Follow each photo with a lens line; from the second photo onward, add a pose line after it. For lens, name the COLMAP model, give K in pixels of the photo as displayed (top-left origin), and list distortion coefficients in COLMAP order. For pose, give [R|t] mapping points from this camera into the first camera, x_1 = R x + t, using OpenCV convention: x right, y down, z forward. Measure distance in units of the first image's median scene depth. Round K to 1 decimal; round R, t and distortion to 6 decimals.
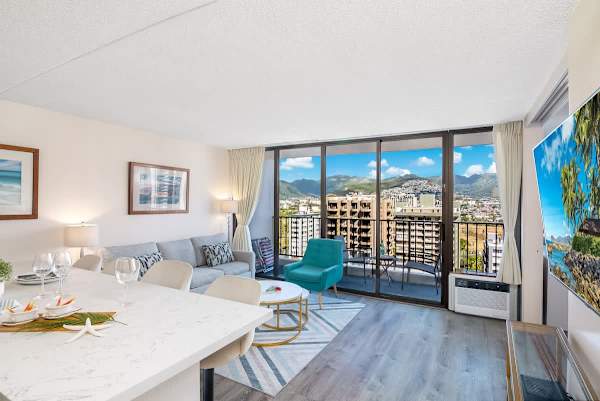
lens RADIAL K [[318.6, 0, 311.9], [0, 318.6, 204.0], [0, 0, 1]] dist [-0.004241, -0.005854]
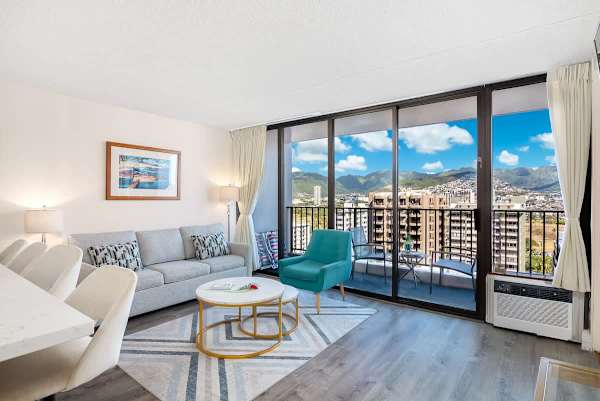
lens RADIAL K [[318.6, 0, 314.3], [0, 318.6, 204.7], [0, 0, 1]] dist [-0.004241, -0.005854]
pose [[0.987962, -0.006797, -0.154547, 0.139462], [0.007831, 0.999951, 0.006086, 0.042574], [0.154498, -0.007223, 0.987967, 0.181045]]
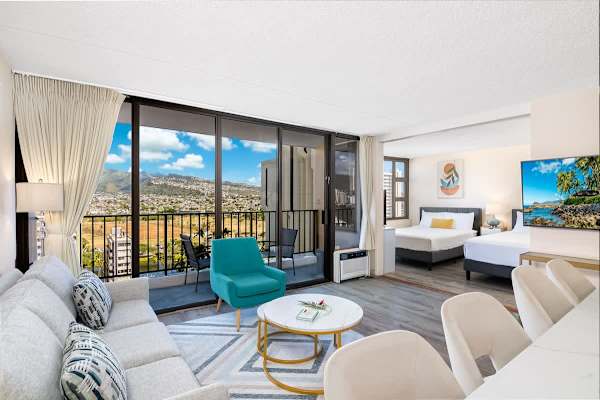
lens RADIAL K [[307.5, 0, 294.9], [0, 307.5, 200.4], [0, 0, 1]] dist [0.000570, -0.000335]
pose [[0.425768, -0.010606, 0.904770, -0.639206], [0.008515, 0.999934, 0.007715, 0.014515], [-0.904792, 0.004419, 0.425830, 0.601087]]
